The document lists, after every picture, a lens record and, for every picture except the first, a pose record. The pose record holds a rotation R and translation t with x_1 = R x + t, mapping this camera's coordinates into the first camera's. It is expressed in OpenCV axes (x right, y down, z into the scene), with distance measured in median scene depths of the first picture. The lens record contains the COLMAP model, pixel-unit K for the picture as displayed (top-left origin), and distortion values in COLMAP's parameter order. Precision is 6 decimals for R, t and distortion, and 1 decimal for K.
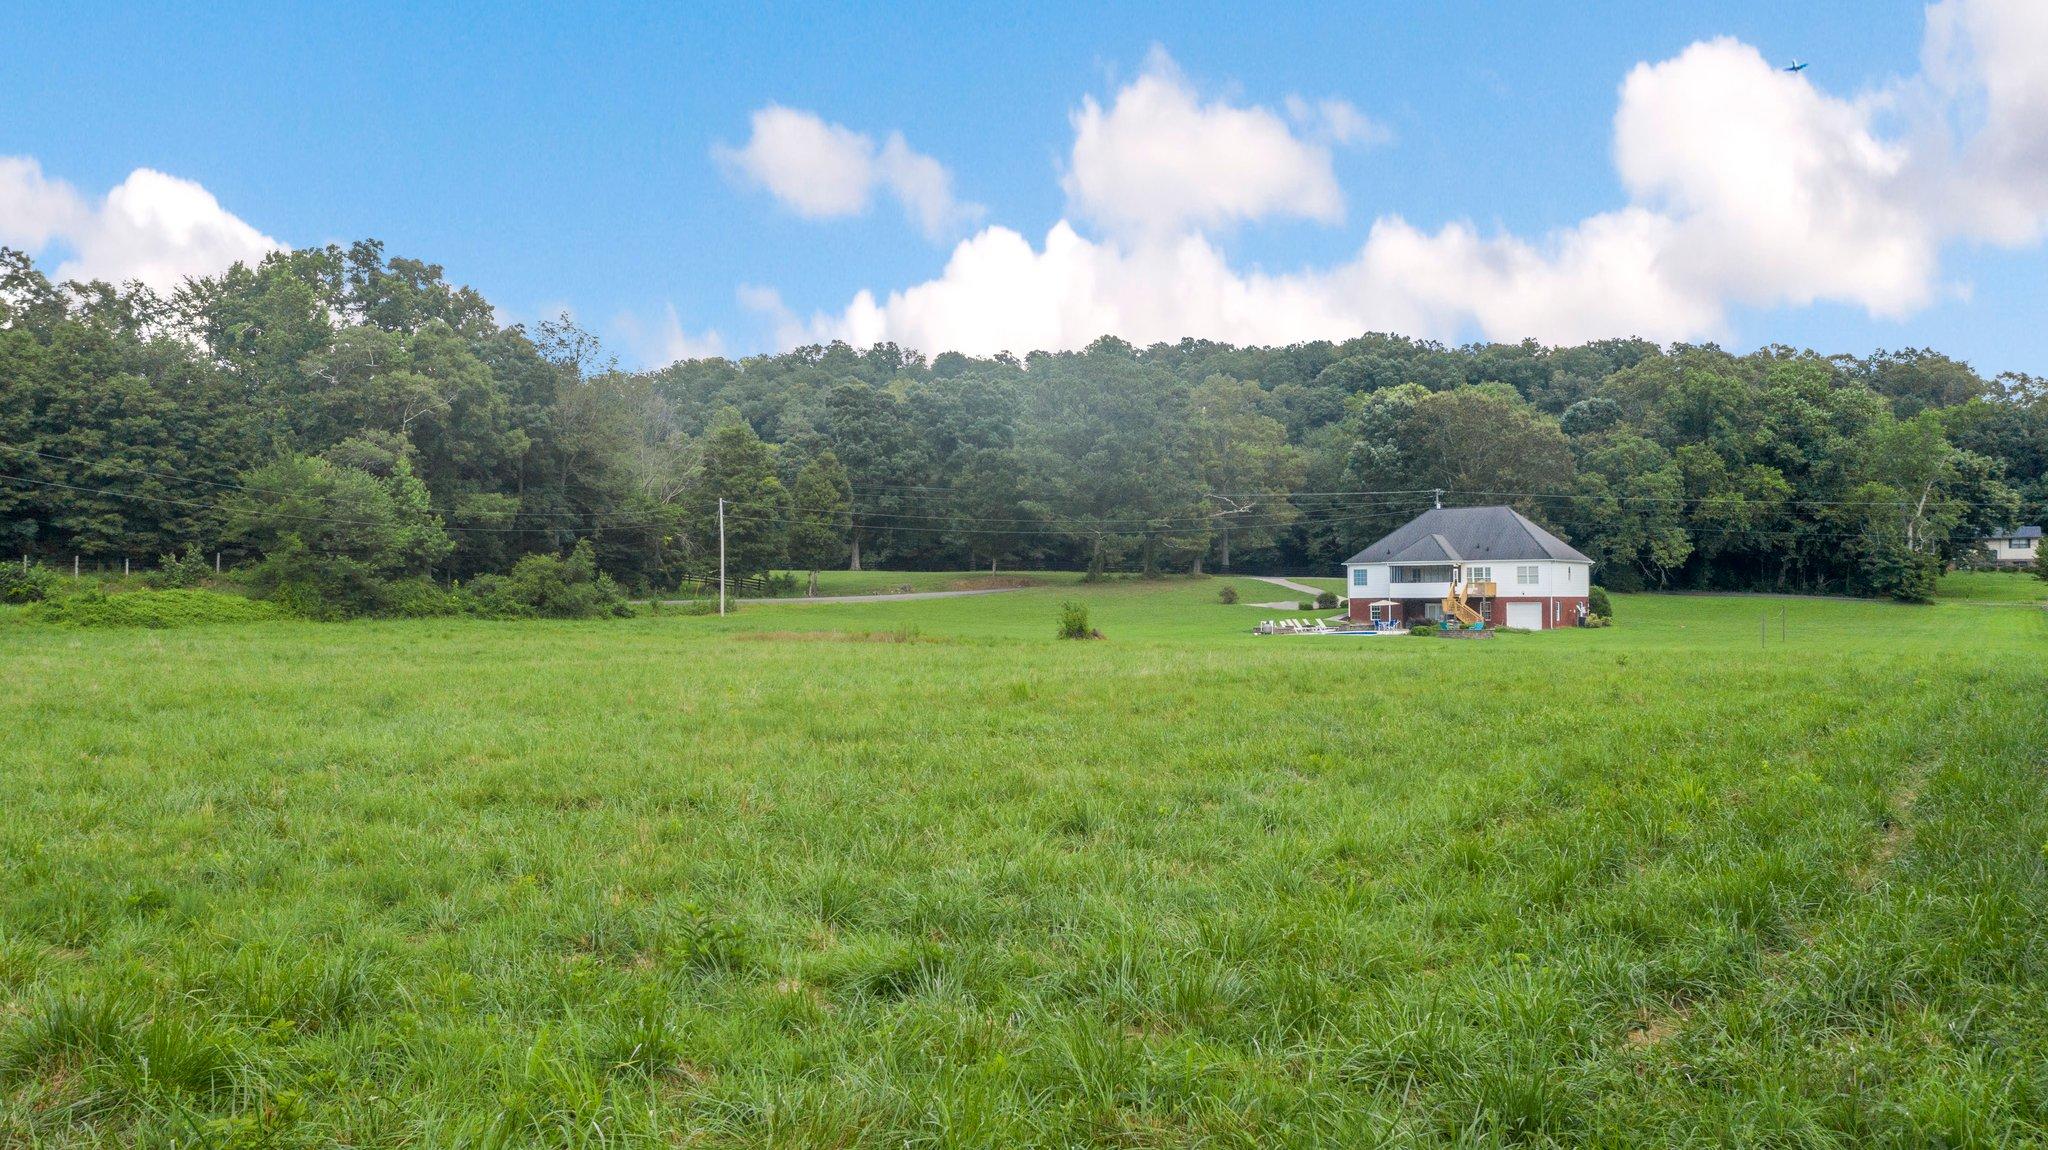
lens RADIAL K [[1625.7, 0, 1025.2], [0, 1625.7, 574.9], [0, 0, 1]] dist [-0.015098, 0.011036]
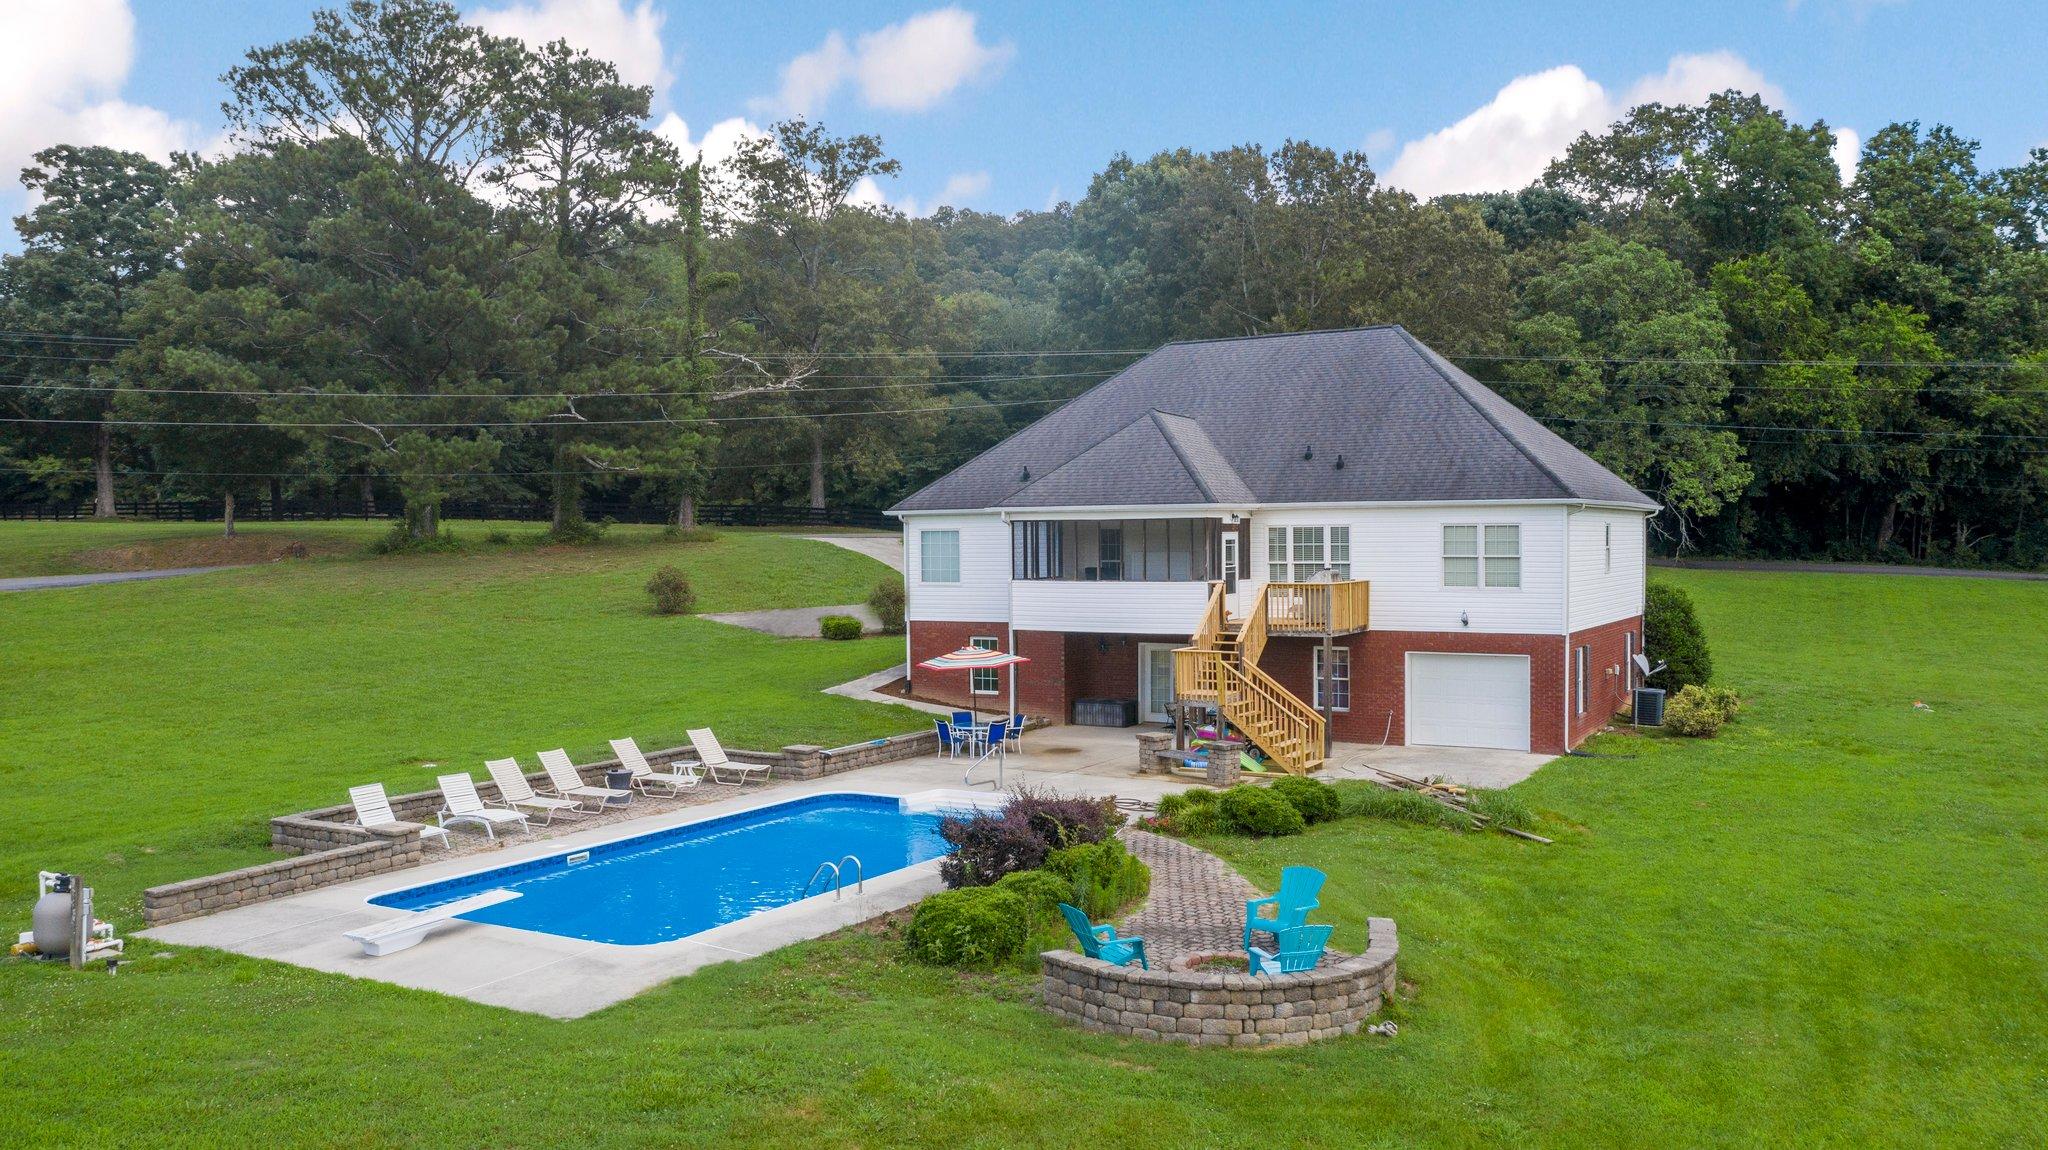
lens RADIAL K [[1625.7, 0, 1018.8], [0, 1625.7, 568.4], [0, 0, 1]] dist [-0.015098, 0.011036]
pose [[0.995749, -0.003701, 0.092036, 0.163228], [0.000395, 0.999355, 0.035922, -0.006131], [-0.092110, -0.035733, 0.995107, 0.581621]]
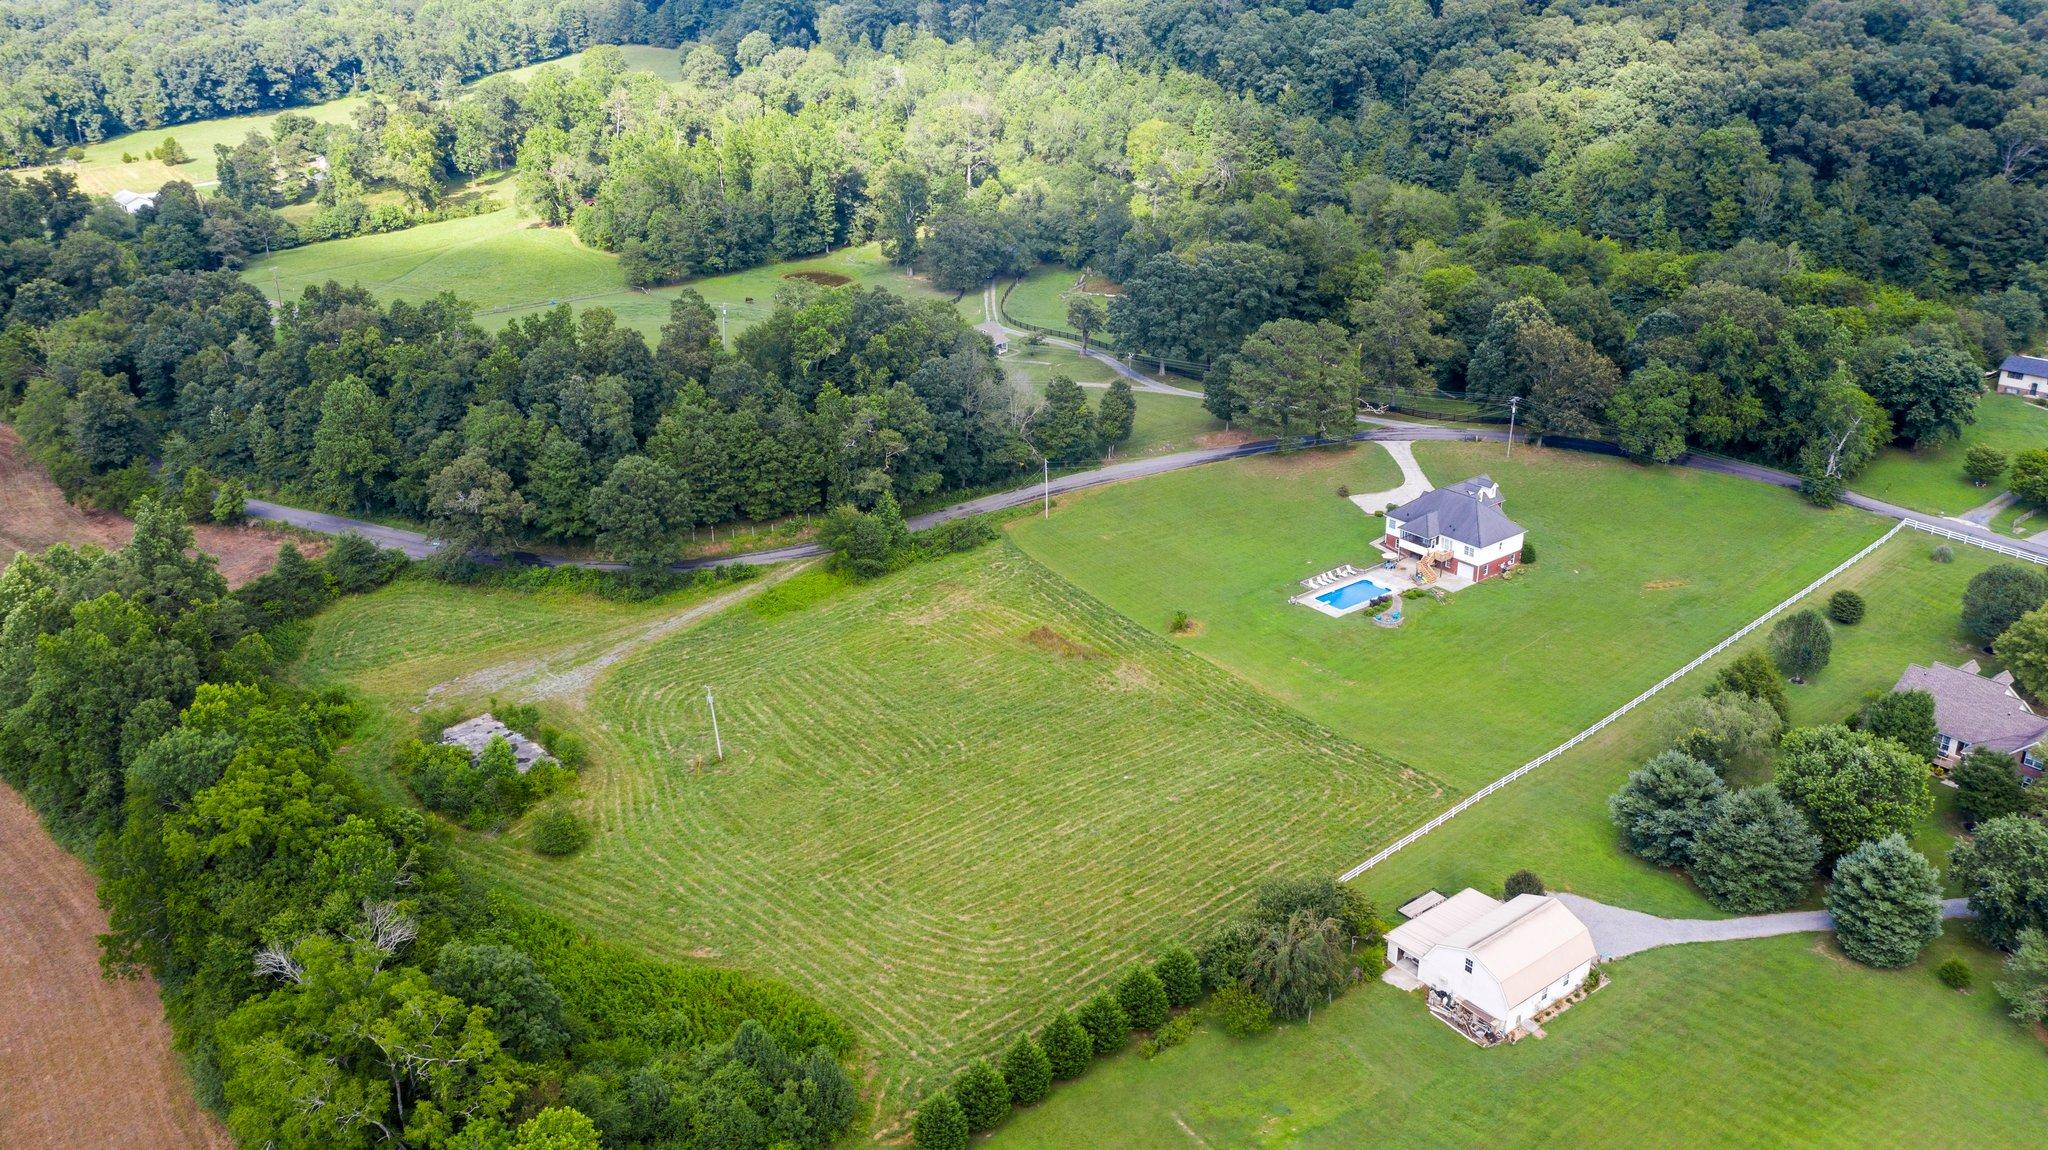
lens RADIAL K [[1625.7, 0, 1015.2], [0, 1625.7, 572.3], [0, 0, 1]] dist [-0.015098, 0.011036]
pose [[0.956598, 0.103216, -0.272519, 0.255879], [0.016950, 0.913882, 0.405627, -0.576779], [0.290917, -0.392641, 0.872468, -0.590763]]
